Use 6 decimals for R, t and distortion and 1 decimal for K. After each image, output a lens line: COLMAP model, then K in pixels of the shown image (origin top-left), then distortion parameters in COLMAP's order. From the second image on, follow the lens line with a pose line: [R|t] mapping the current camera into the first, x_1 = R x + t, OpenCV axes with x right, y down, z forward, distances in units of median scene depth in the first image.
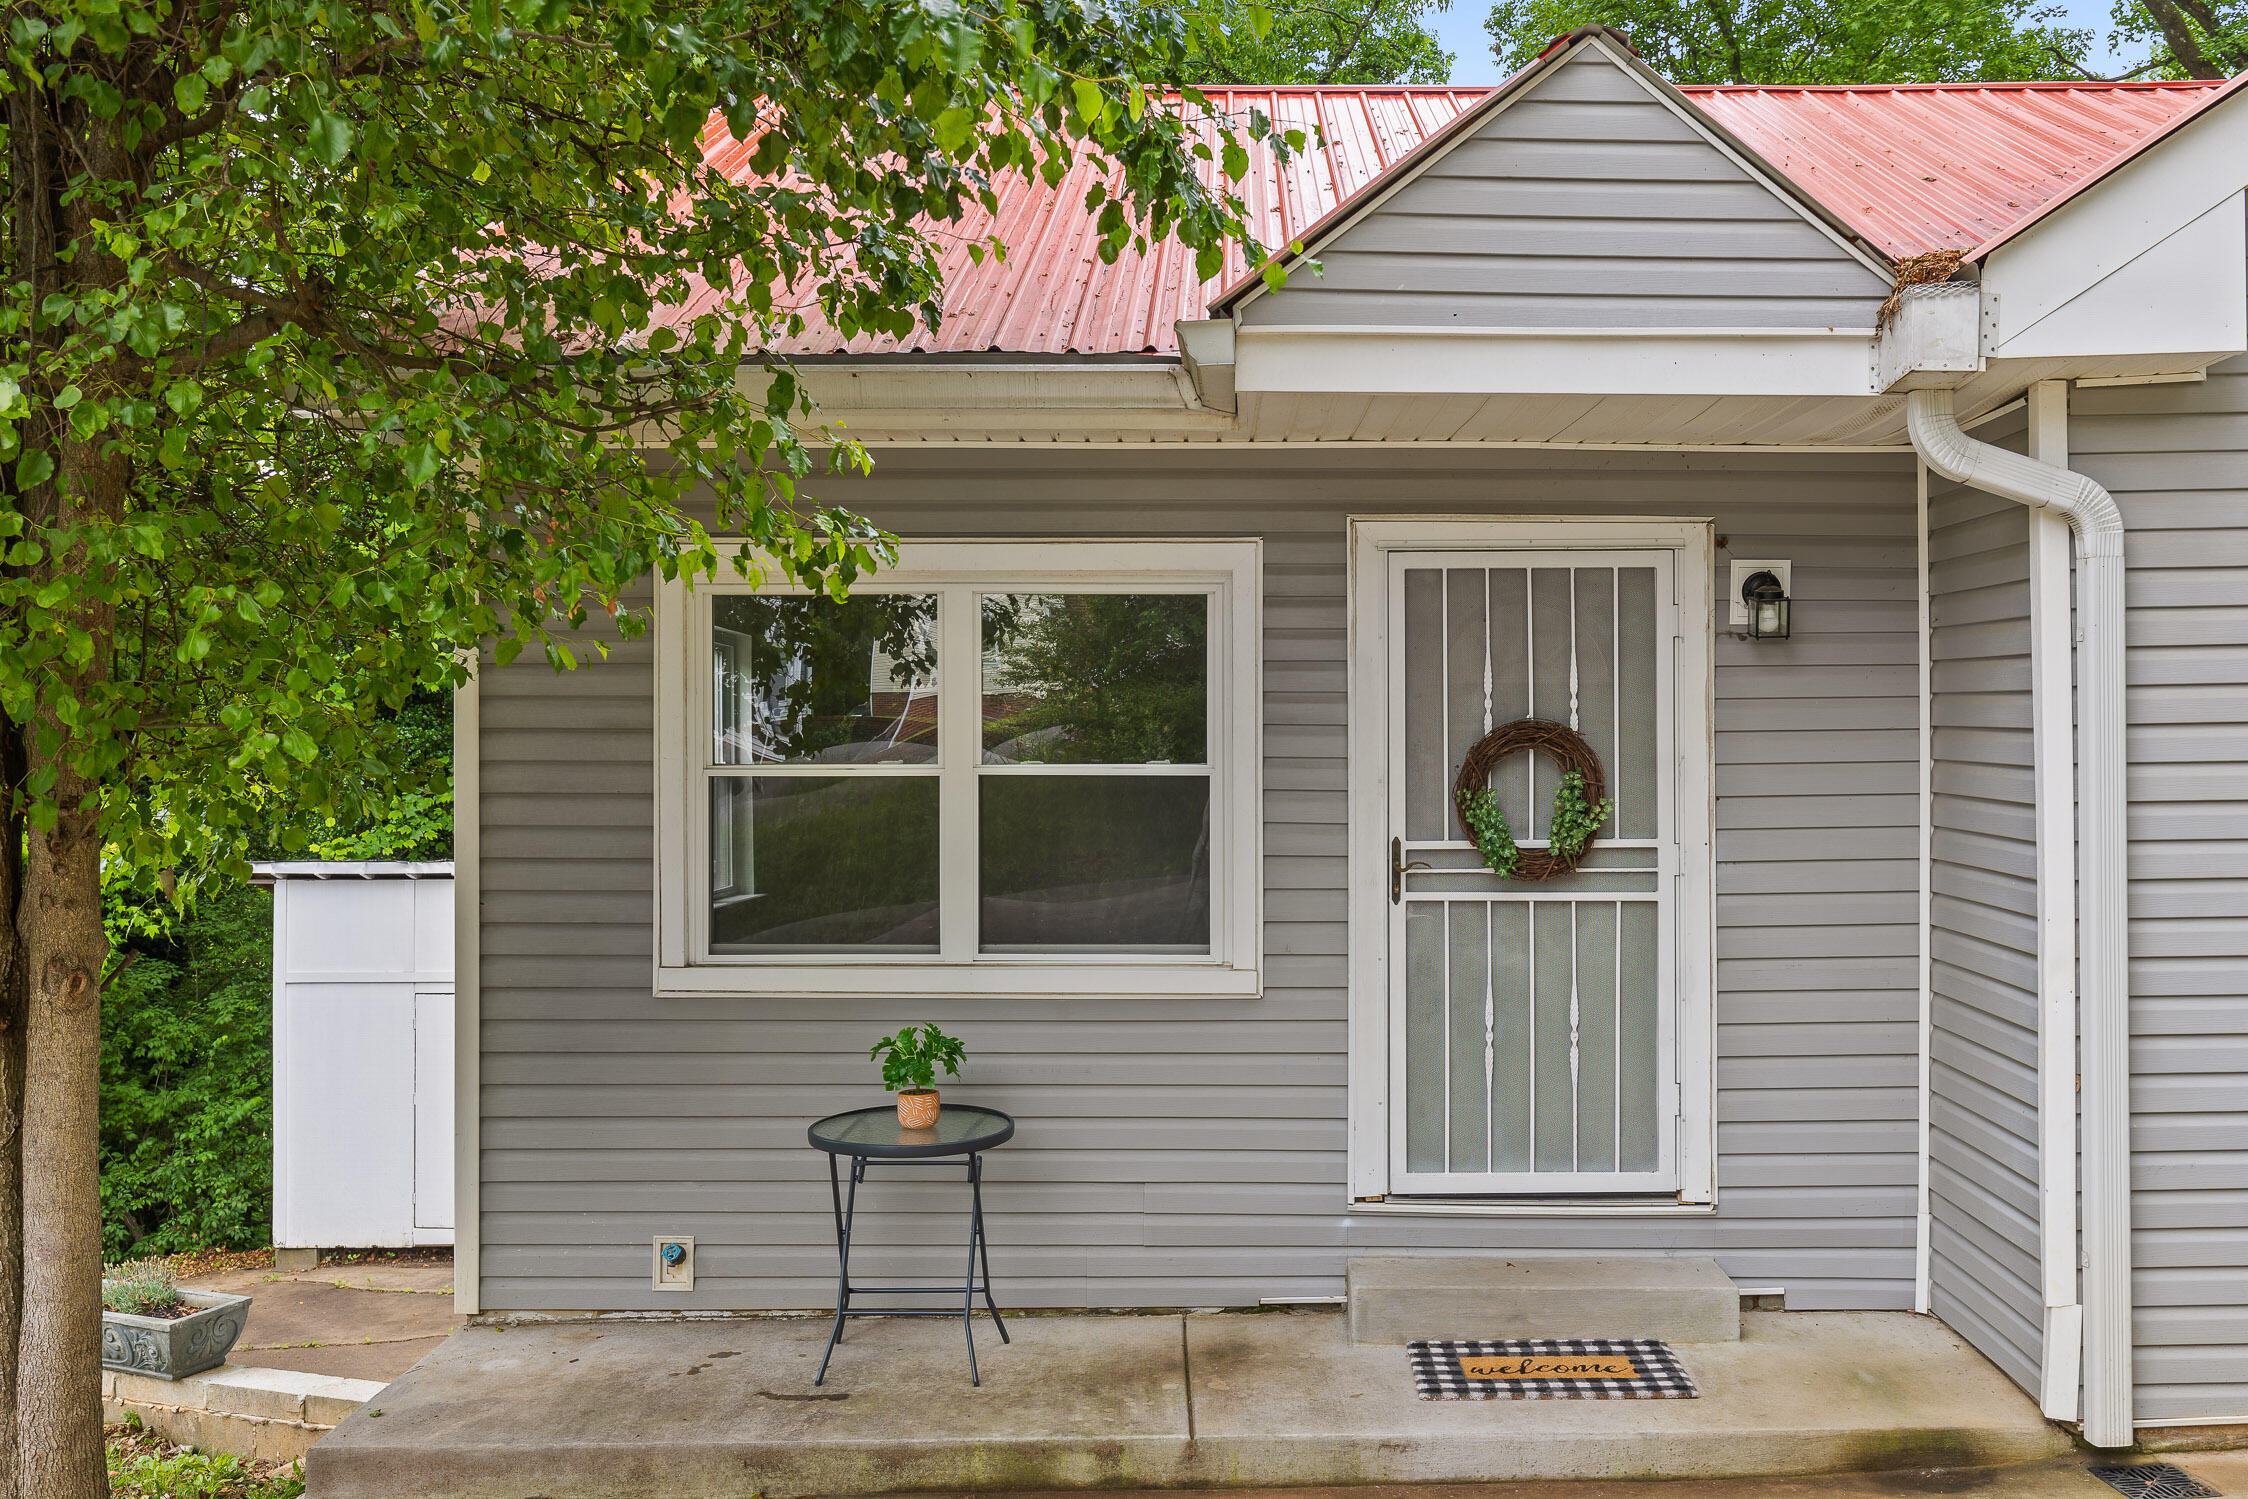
lens RADIAL K [[2007.4, 0, 1125.6], [0, 2007.4, 770.3], [0, 0, 1]] dist [0.005205, -0.009808]
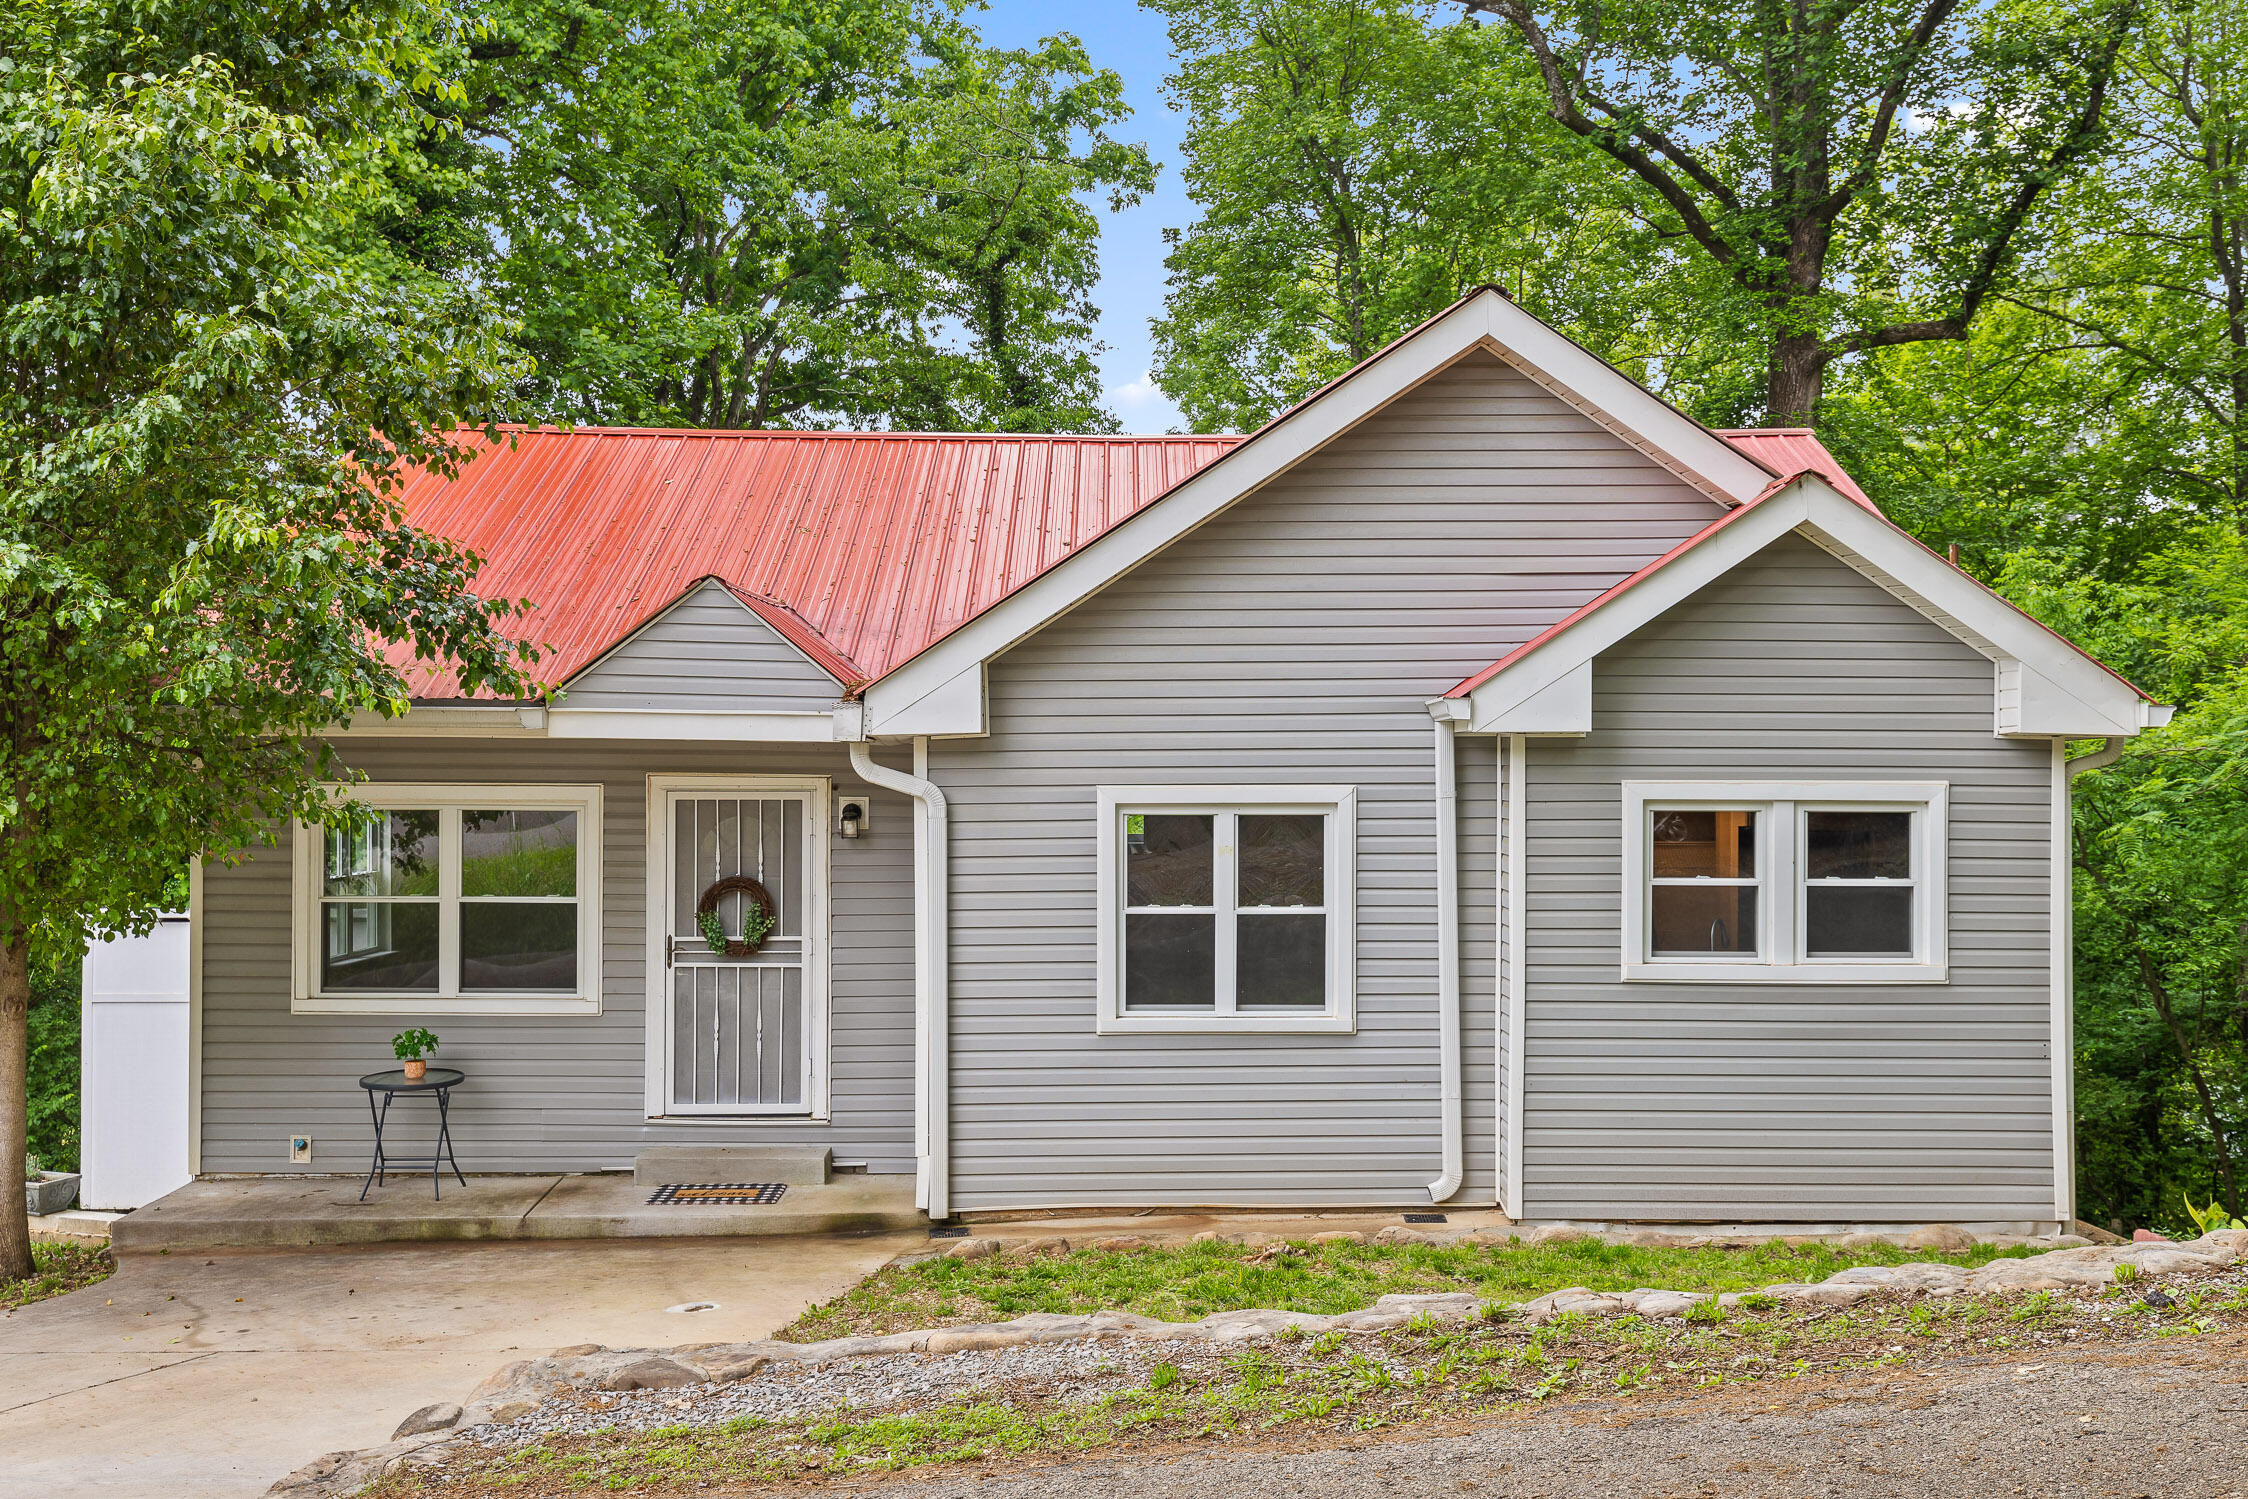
lens RADIAL K [[2257.2, 0, 1124.0], [0, 2257.2, 749.5], [0, 0, 1]] dist [-0.004253, -0.008100]
pose [[0.999314, 0.006972, 0.036359, 0.501957], [-0.006774, 0.999962, -0.005566, -0.140878], [-0.036397, 0.005316, 0.999323, -1.250327]]
